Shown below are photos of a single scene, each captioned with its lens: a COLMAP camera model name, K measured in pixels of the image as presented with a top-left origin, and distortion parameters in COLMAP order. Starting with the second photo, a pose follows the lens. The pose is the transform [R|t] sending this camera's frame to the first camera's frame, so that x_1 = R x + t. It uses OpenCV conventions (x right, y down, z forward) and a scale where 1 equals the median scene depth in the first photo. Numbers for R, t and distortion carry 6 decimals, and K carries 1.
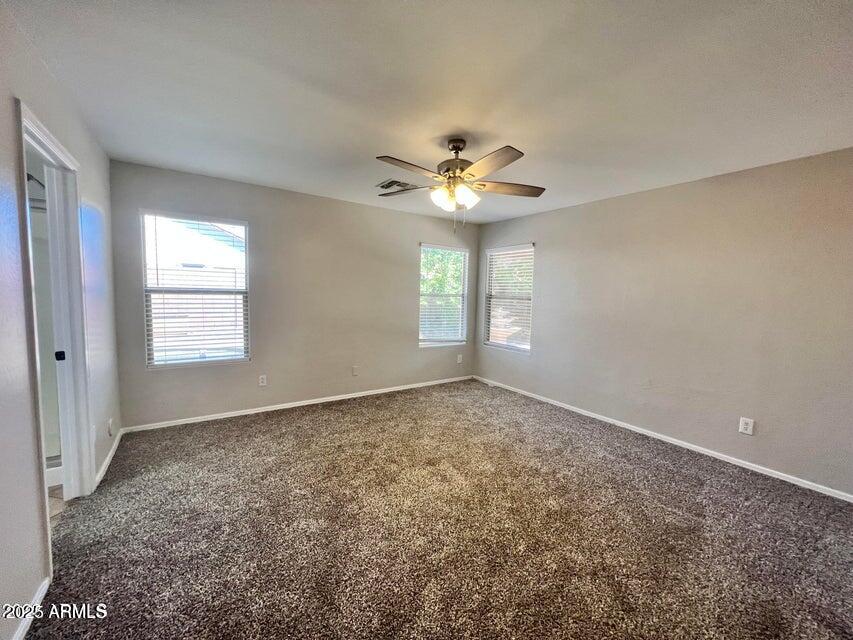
lens RADIAL K [[342.8, 0, 424.5], [0, 342.8, 319.0], [0, 0, 1]] dist [-0.000927, 0.000094]
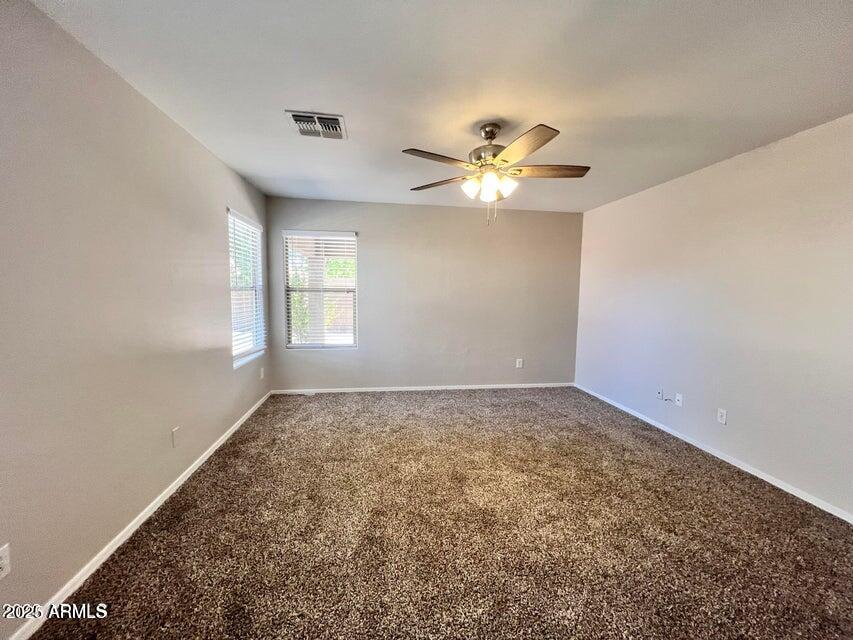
lens RADIAL K [[342.8, 0, 424.5], [0, 342.8, 319.0], [0, 0, 1]] dist [-0.000927, 0.000094]
pose [[0.441355, -0.095848, 0.892199, -0.582409], [0.069321, 0.994950, 0.072594, -0.046699], [-0.894651, 0.029808, 0.445770, 0.509902]]
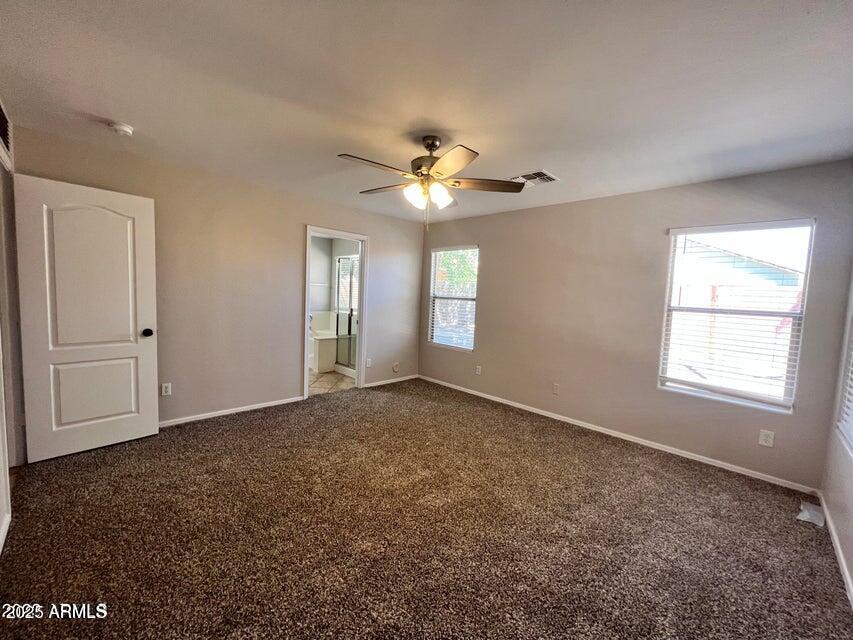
lens RADIAL K [[342.8, 0, 424.5], [0, 342.8, 319.0], [0, 0, 1]] dist [-0.000927, 0.000094]
pose [[0.187529, 0.058223, -0.980532, 0.734043], [-0.111411, 0.993061, 0.037659, -0.032366], [0.975920, 0.102180, 0.192715, 0.569977]]
